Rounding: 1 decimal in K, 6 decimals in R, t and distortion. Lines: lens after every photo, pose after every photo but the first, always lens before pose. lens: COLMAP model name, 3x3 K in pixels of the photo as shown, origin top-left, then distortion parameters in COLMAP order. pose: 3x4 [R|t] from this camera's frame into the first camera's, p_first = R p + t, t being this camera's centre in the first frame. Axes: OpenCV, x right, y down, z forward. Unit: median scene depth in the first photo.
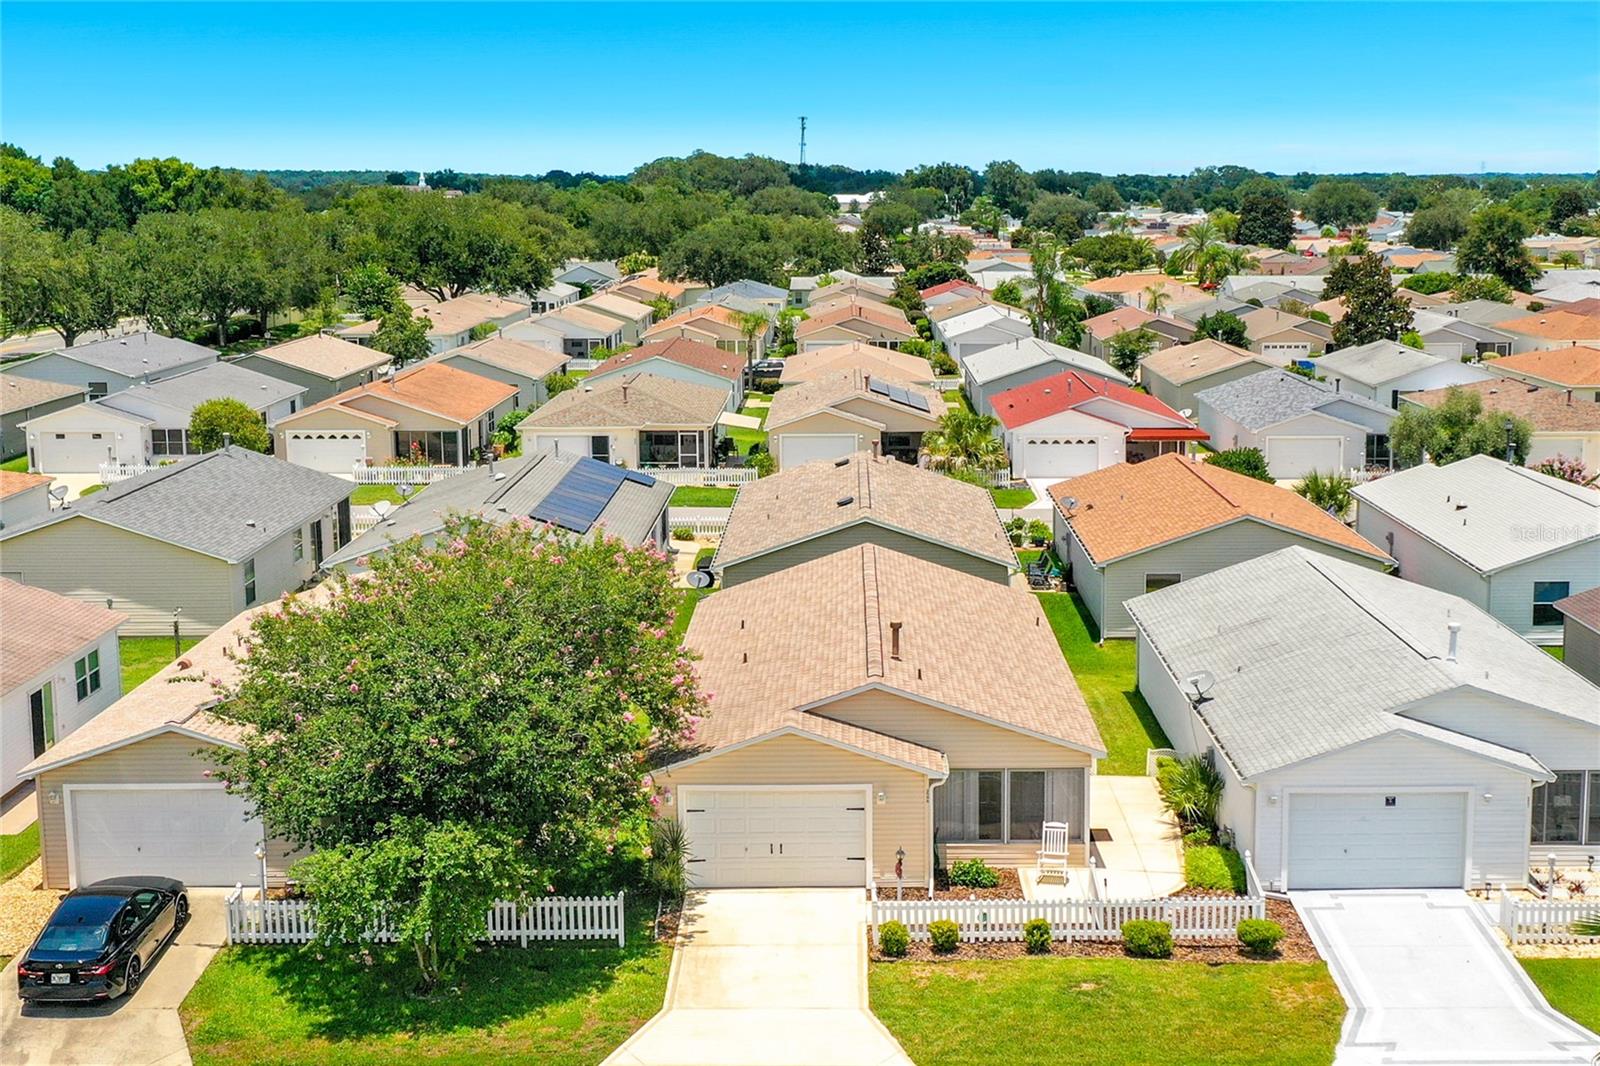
lens RADIAL K [[2027.9, 0, 886.0], [0, 2027.9, 533.4], [0, 0, 1]] dist [0.007232, -0.000744]
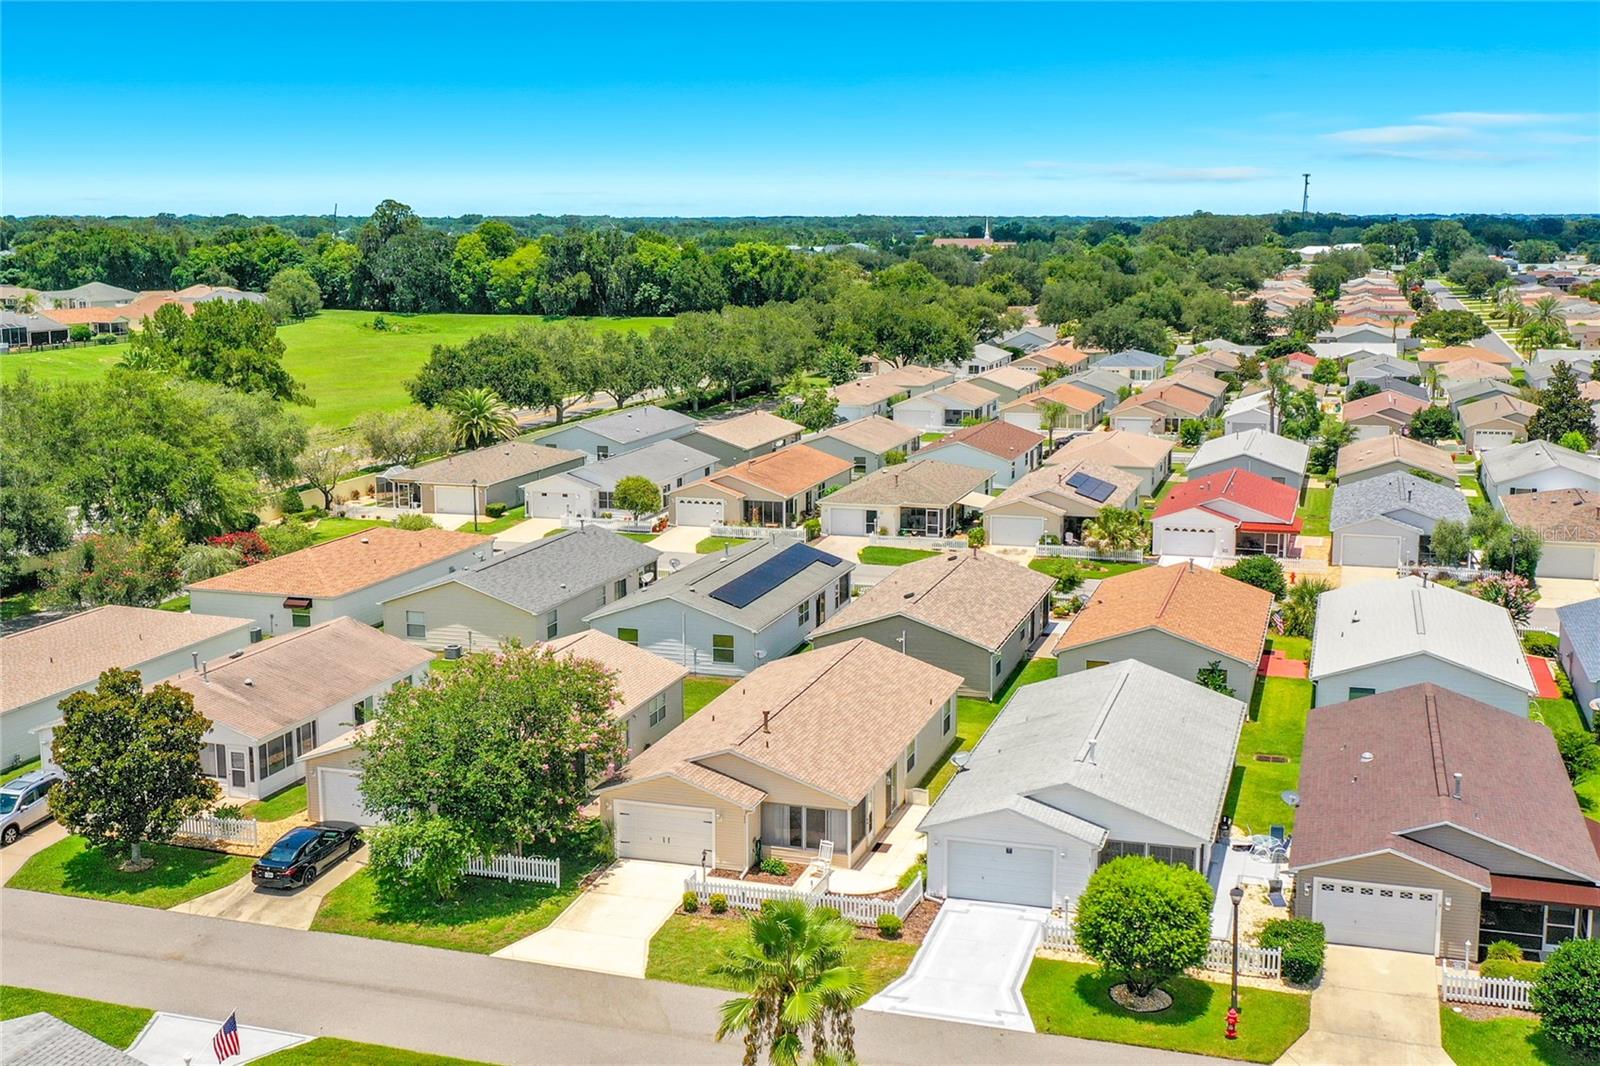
lens RADIAL K [[1619.9, 0, 885.6], [0, 1619.9, 485.6], [0, 0, 1]] dist [0.008231, -0.004183]
pose [[0.954848, 0.041411, -0.294196, 0.429390], [-0.044319, 0.999012, -0.003222, -0.126175], [0.293772, 0.016115, 0.955740, -0.236071]]
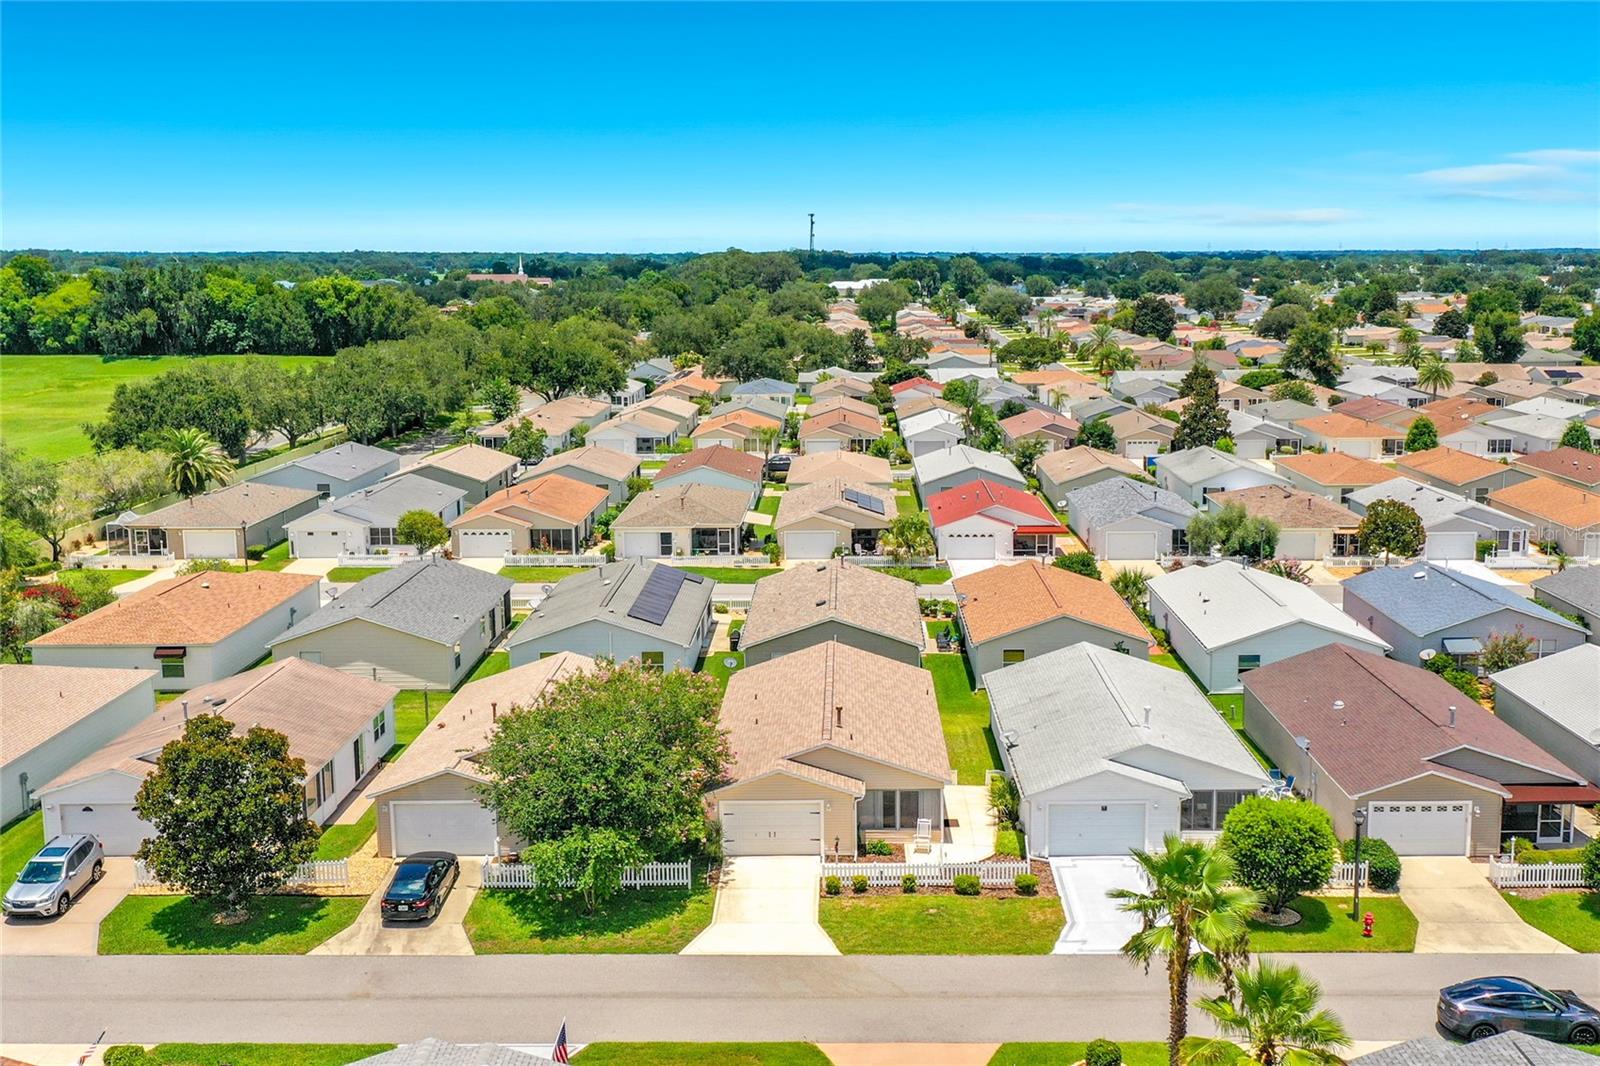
lens RADIAL K [[1577.6, 0, 864.6], [0, 1577.6, 531.6], [0, 0, 1]] dist [0.008516, 0.001003]
pose [[0.999957, -0.003085, -0.008705, 0.035495], [0.003091, 0.999995, 0.000656, -0.099093], [0.008703, -0.000683, 0.999962, -0.357894]]
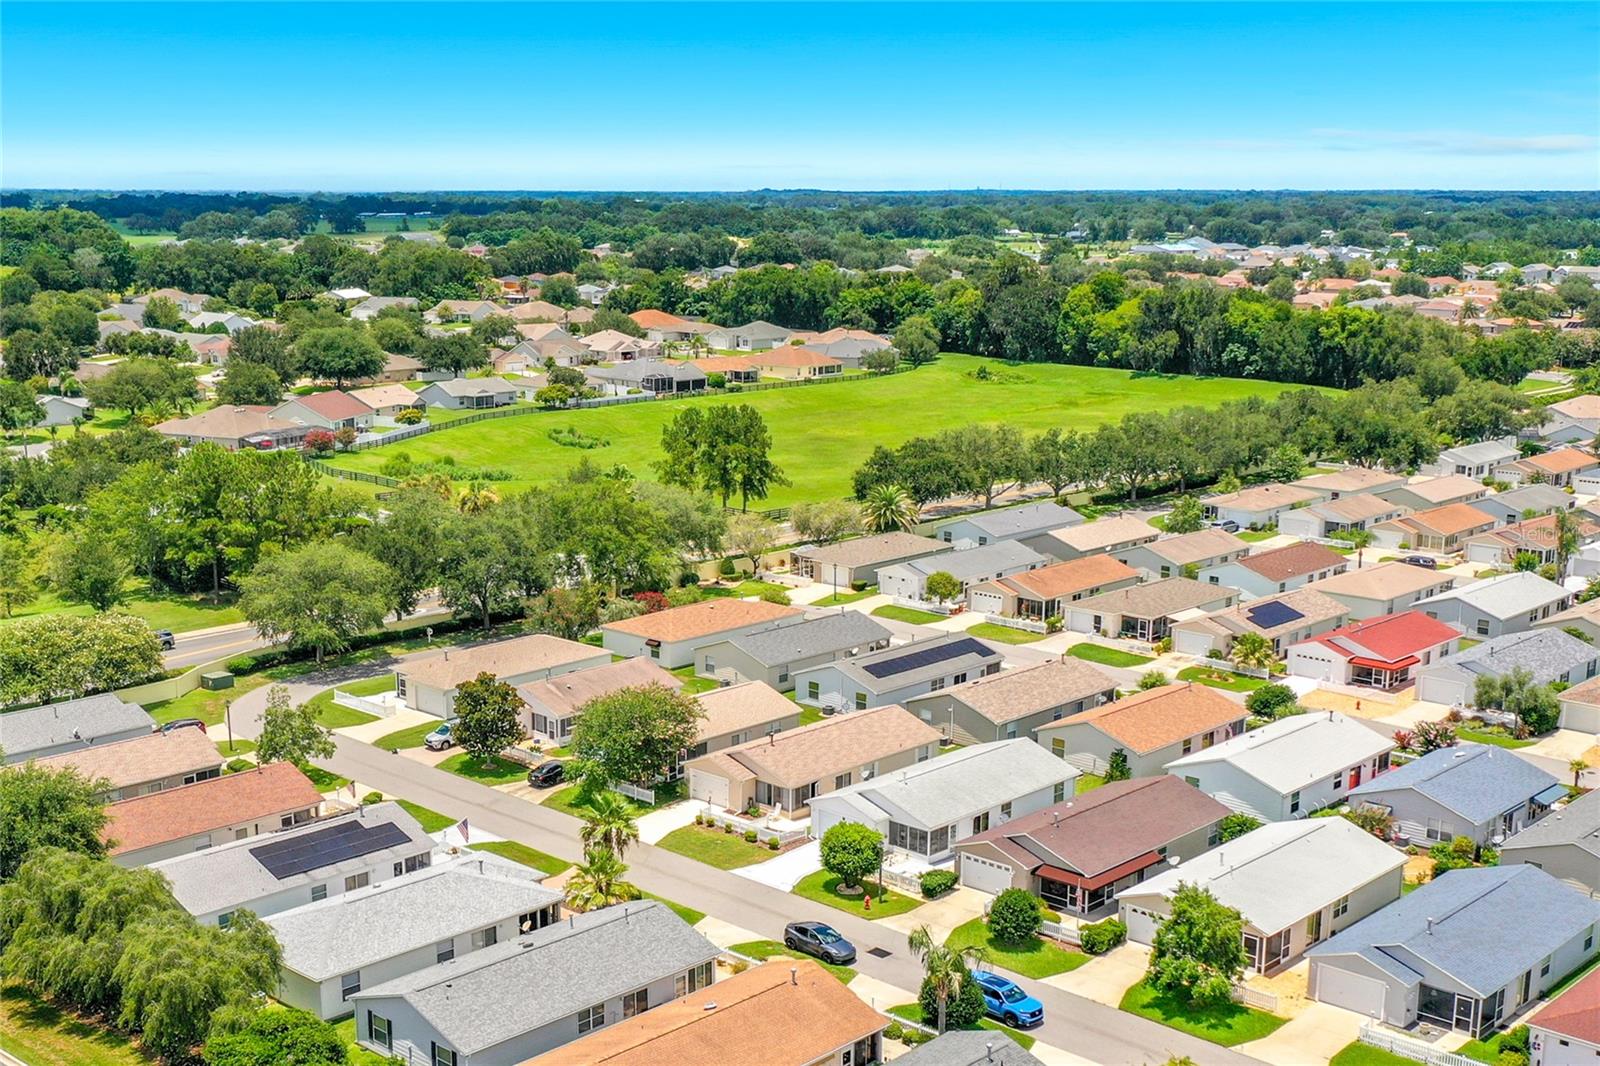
lens RADIAL K [[1868.1, 0, 800.0], [0, 1868.1, 533.0], [0, 0, 1]] dist [0.002799, 0.002086]
pose [[0.710755, 0.117899, -0.693489, 1.771027], [-0.115807, 0.992014, 0.049961, -0.366240], [0.693841, 0.044801, 0.718733, -0.951518]]
